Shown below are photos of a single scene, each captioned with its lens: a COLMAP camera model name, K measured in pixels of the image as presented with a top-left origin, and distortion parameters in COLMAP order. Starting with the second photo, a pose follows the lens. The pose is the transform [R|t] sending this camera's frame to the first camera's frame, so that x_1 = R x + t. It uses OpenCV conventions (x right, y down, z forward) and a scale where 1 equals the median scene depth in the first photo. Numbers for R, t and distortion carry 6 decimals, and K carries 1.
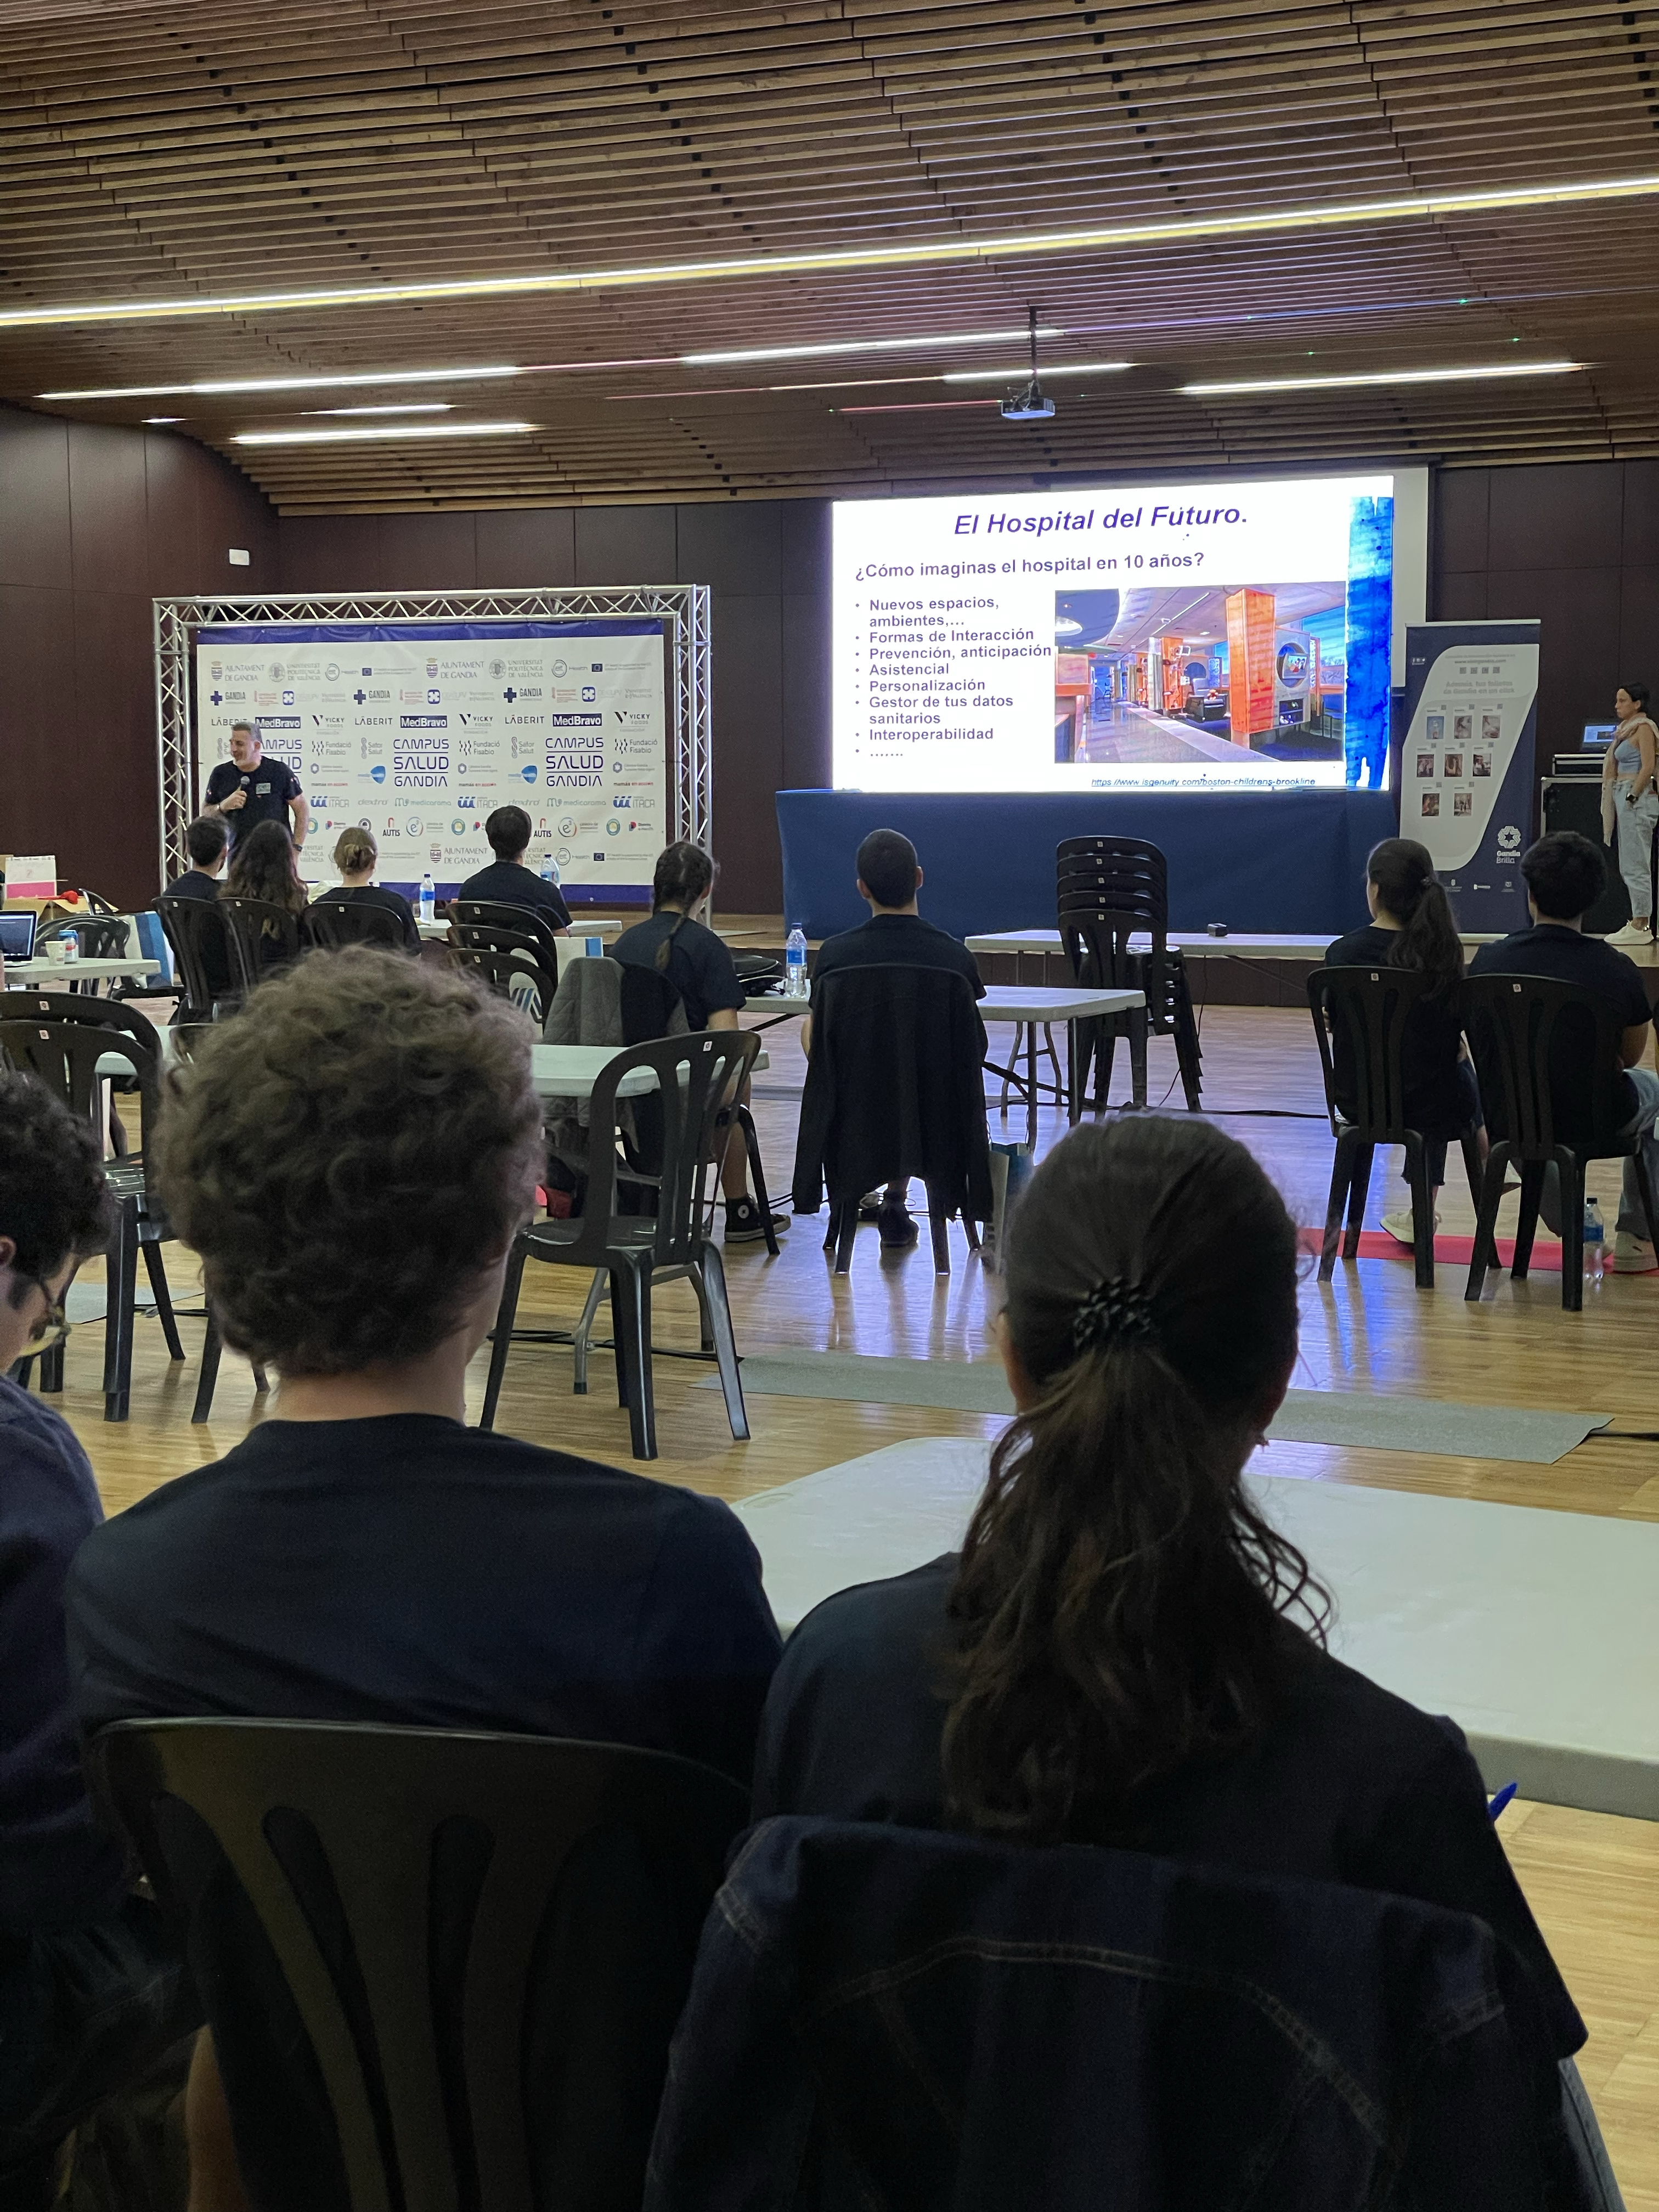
lens RADIAL K [[3264.8, 0, 857.9], [0, 3264.8, 1058.3], [0, 0, 1]] dist [0.125788, 0.000000]
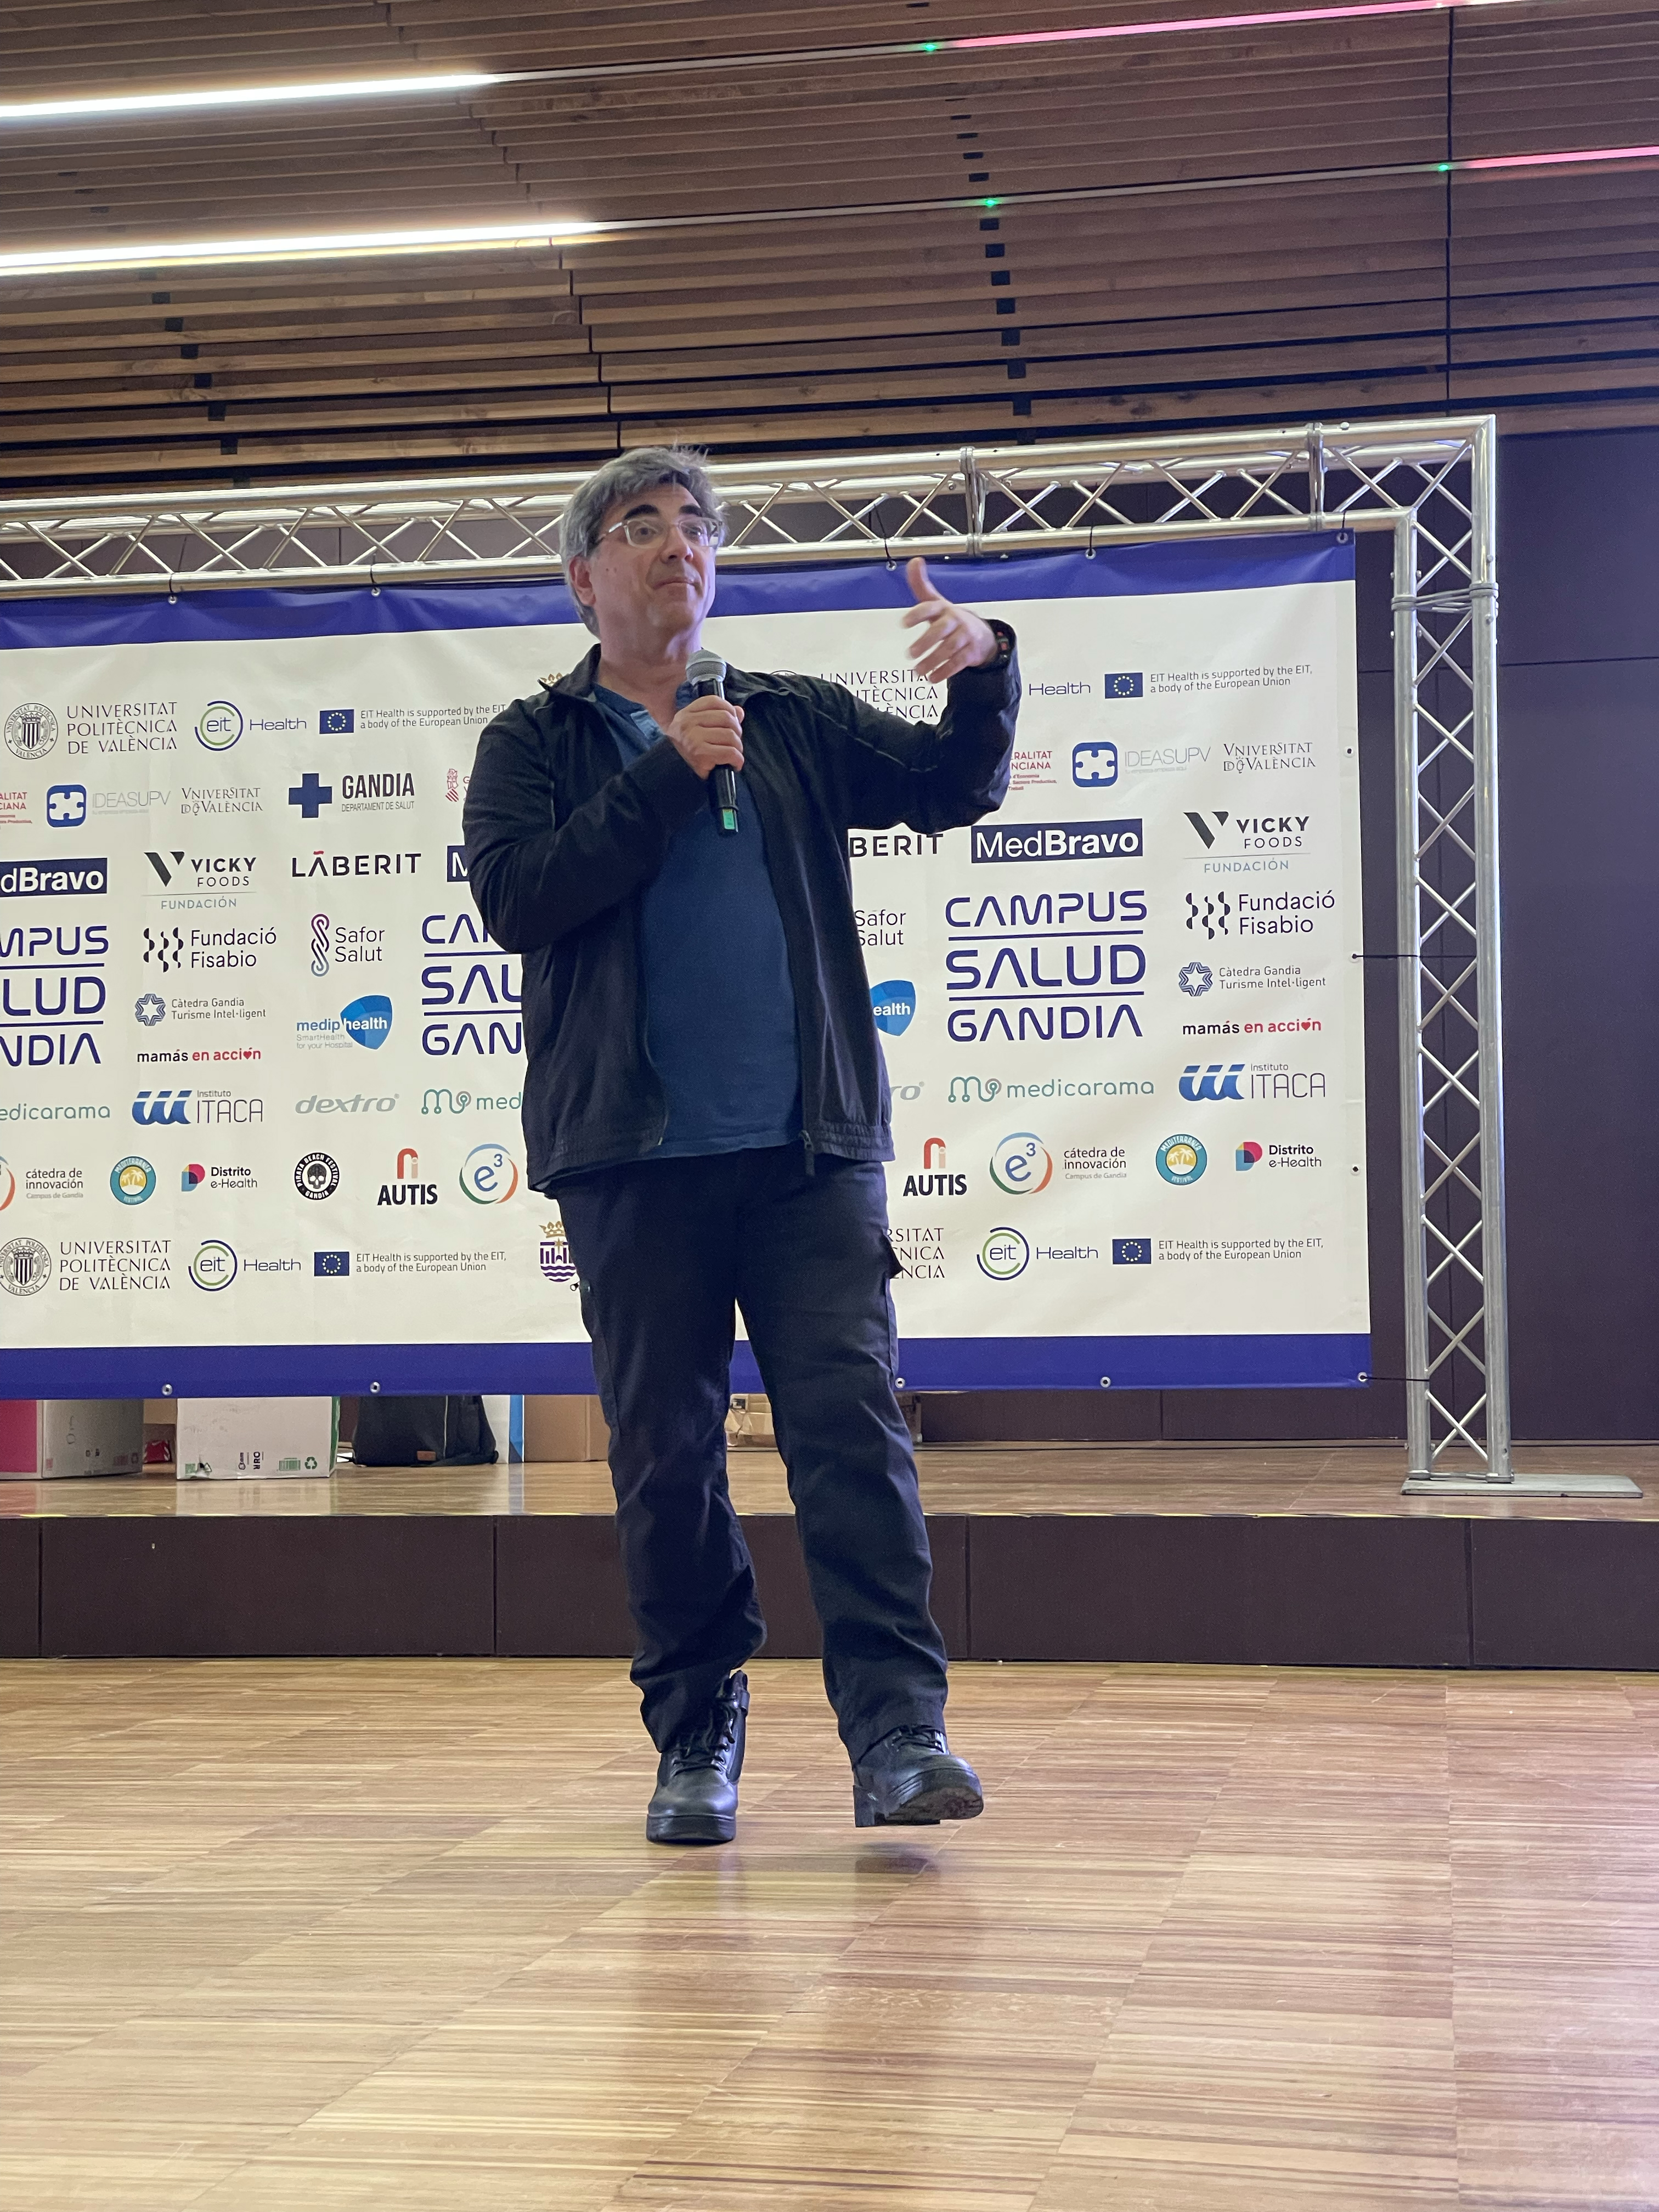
lens RADIAL K [[3264.8, 0, 844.5], [0, 3264.8, 1092.2], [0, 0, 1]] dist [0.125788, 0.000000]
pose [[0.964388, 0.014847, 0.264075, -0.193088], [0.027620, 0.987311, -0.156376, -0.026587], [-0.263046, 0.158101, 0.951741, 0.689165]]
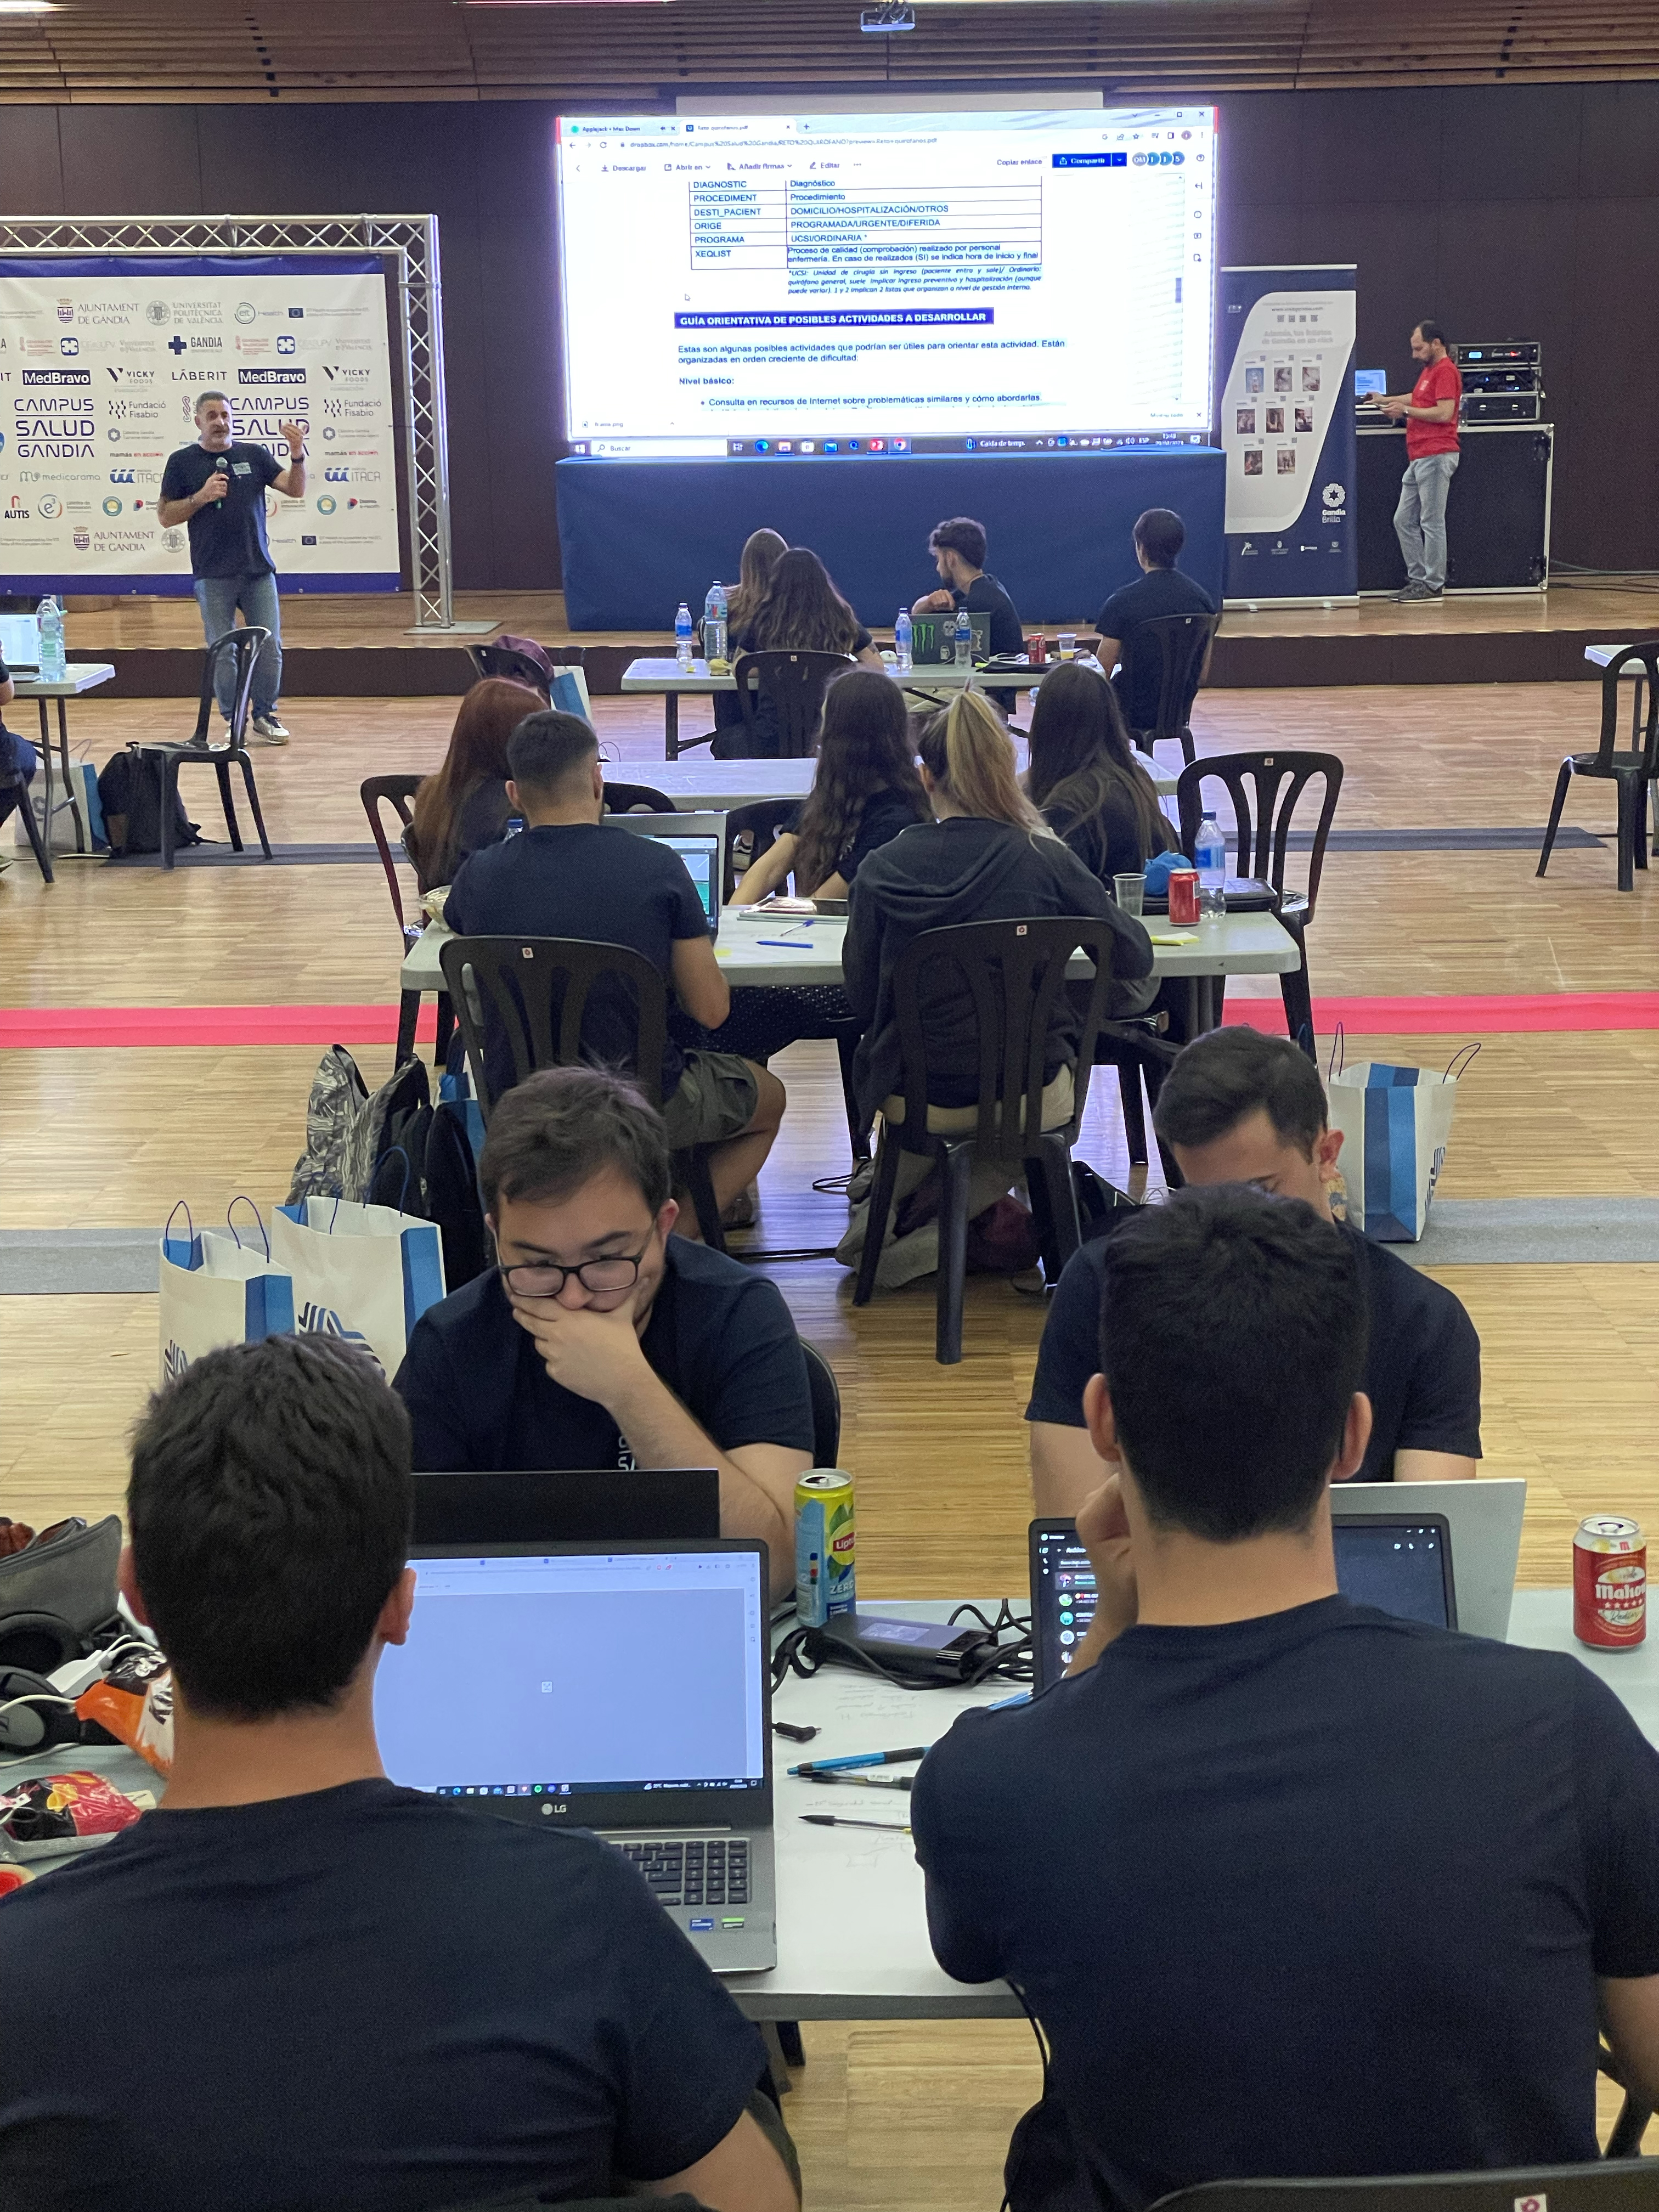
lens RADIAL K [[3264.8, 0, 840.4], [0, 3264.8, 1098.4], [0, 0, 1]] dist [0.125788, 0.000000]
pose [[0.907568, -0.101311, 0.407501, -0.318295], [0.047546, 0.989010, 0.139992, -0.030540], [-0.417205, -0.107677, 0.902411, 0.143997]]
